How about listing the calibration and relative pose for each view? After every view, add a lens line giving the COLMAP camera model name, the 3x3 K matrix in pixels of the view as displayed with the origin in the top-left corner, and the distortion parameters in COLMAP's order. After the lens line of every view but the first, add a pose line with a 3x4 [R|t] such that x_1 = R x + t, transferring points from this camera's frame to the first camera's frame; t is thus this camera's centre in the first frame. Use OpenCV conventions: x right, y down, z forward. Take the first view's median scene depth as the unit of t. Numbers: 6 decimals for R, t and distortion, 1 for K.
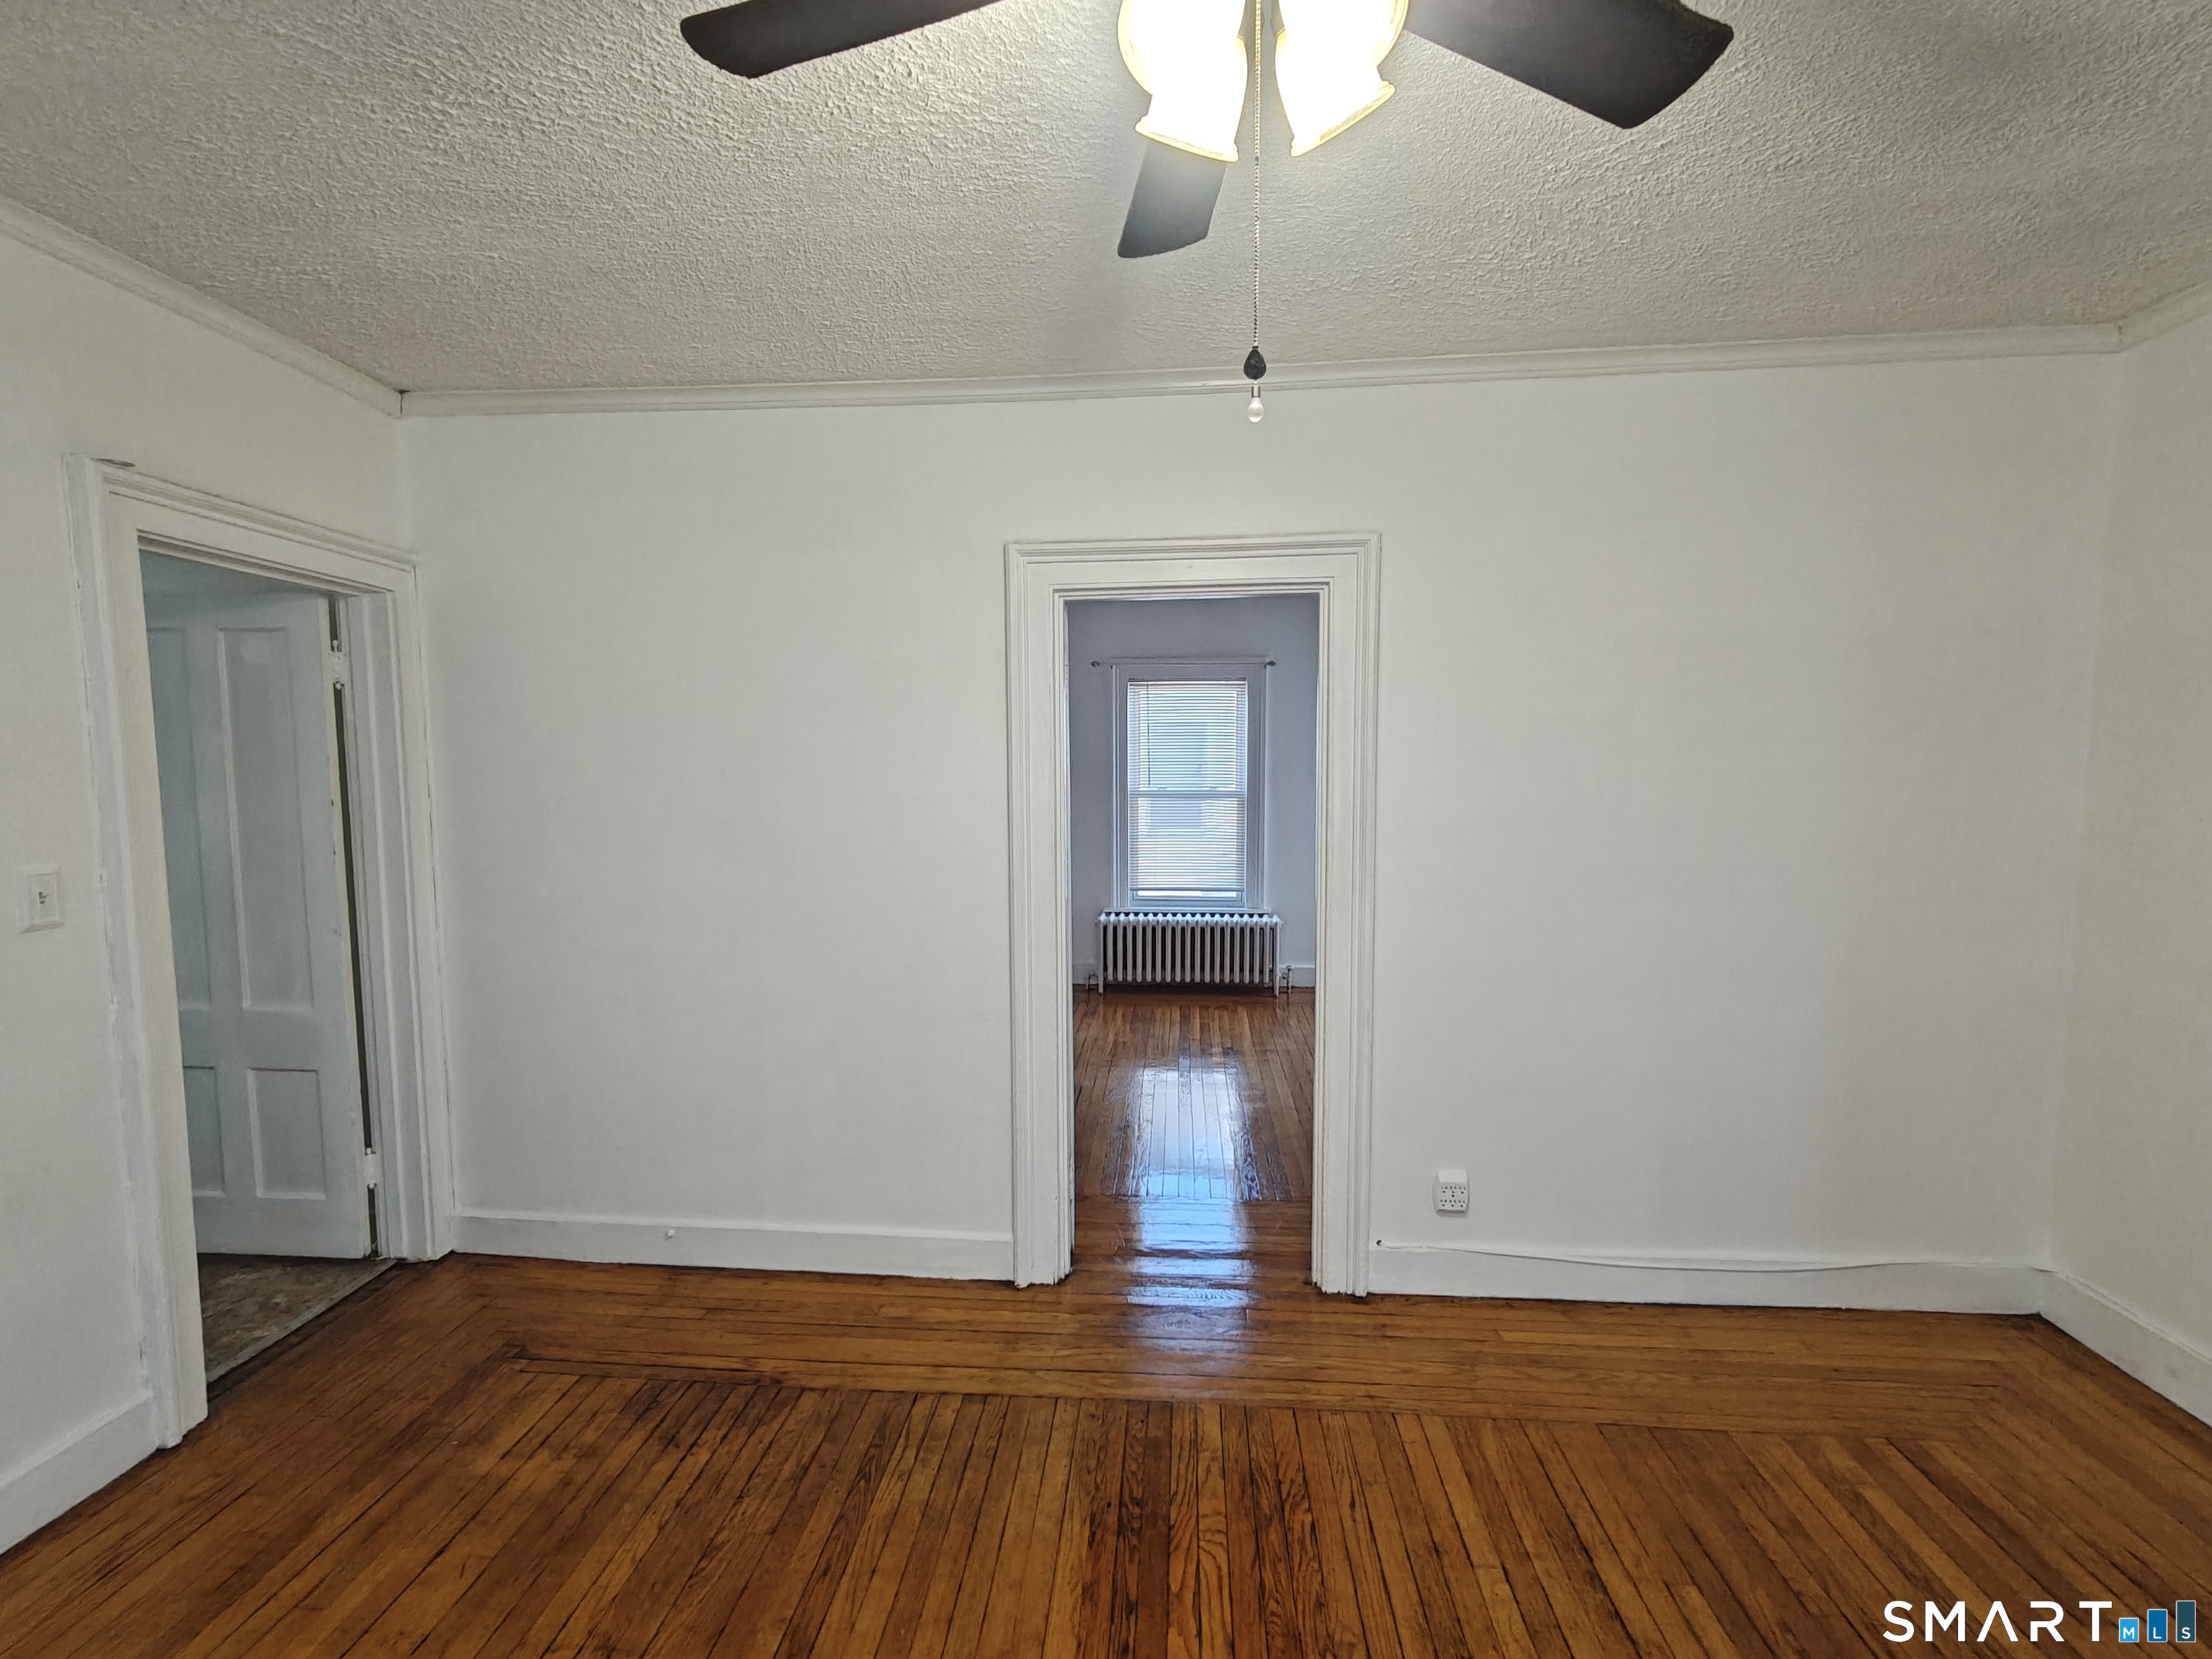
lens RADIAL K [[1088.4, 0, 1064.4], [0, 1088.4, 870.5], [0, 0, 1]] dist [0.004671, 0.000379]
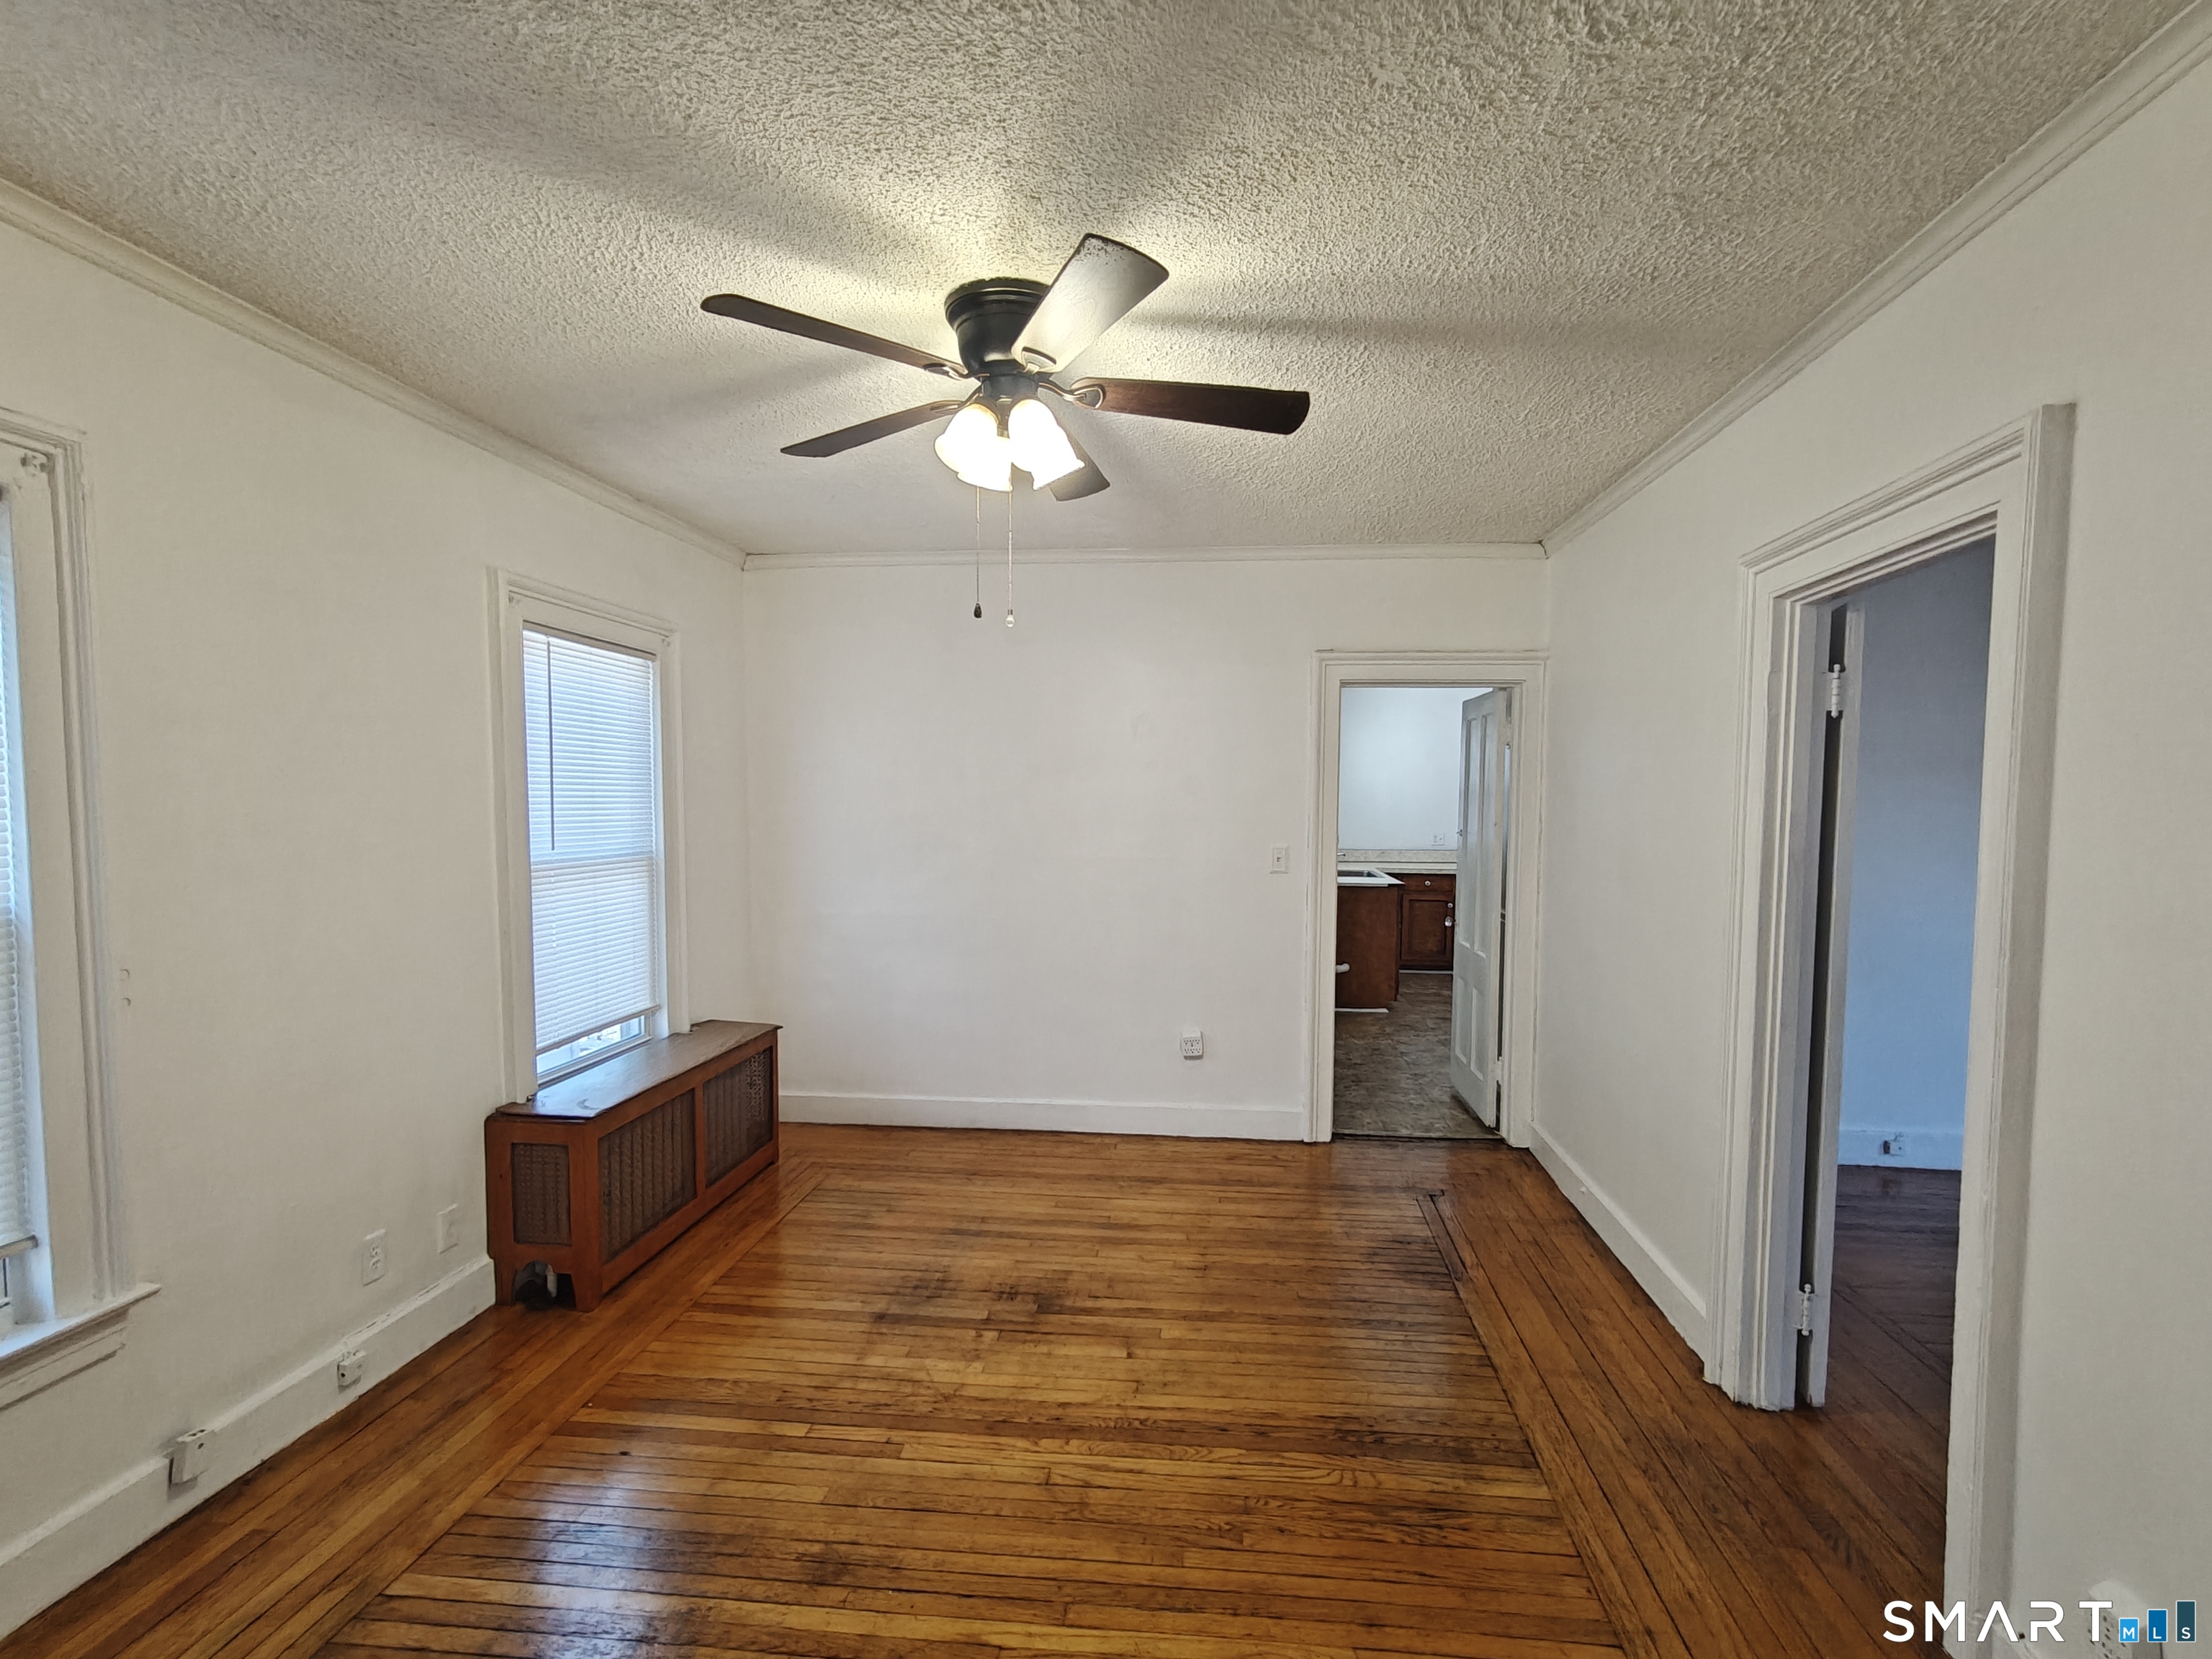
lens RADIAL K [[1053.3, 0, 1112.9], [0, 1053.3, 868.3], [0, 0, 1]] dist [0.013005, 0.000040]
pose [[-0.016239, 0.069039, -0.997482, 1.025029], [-0.102371, 0.992256, 0.070344, -0.061511], [0.994614, 0.103256, -0.009046, 0.600885]]
